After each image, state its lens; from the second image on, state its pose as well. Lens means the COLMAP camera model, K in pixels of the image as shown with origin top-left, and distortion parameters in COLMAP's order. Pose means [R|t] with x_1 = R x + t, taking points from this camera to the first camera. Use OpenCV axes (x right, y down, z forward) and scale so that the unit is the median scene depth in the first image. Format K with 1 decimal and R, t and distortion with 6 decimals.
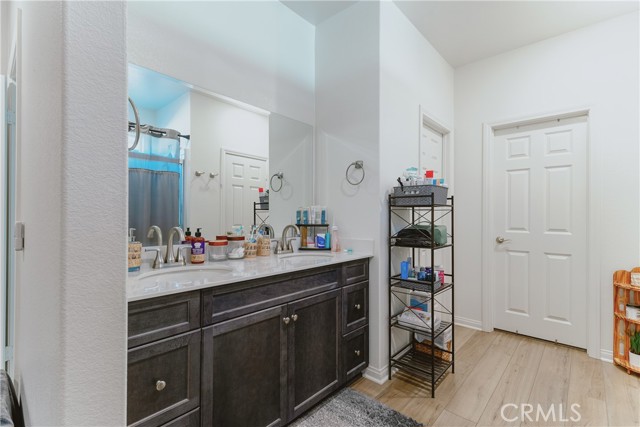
lens RADIAL K [[292.1, 0, 320.0], [0, 292.1, 213.5], [0, 0, 1]] dist [0.009053, -0.000253]
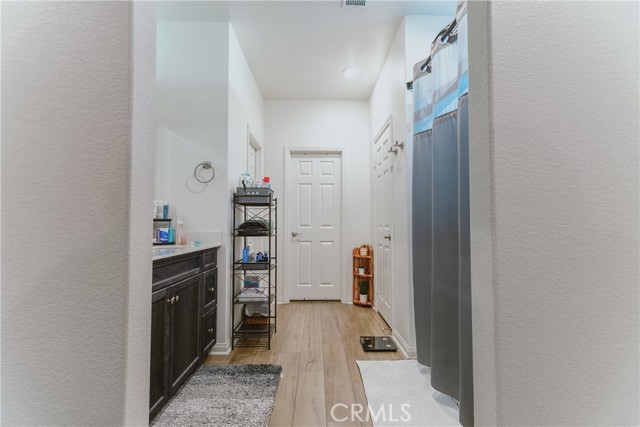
lens RADIAL K [[292.1, 0, 320.0], [0, 292.1, 213.5], [0, 0, 1]] dist [0.009053, -0.000253]
pose [[0.734649, 0.023101, 0.678054, -0.310406], [-0.001951, 0.999488, -0.031938, 0.053978], [-0.678445, 0.022140, 0.734318, -0.113996]]
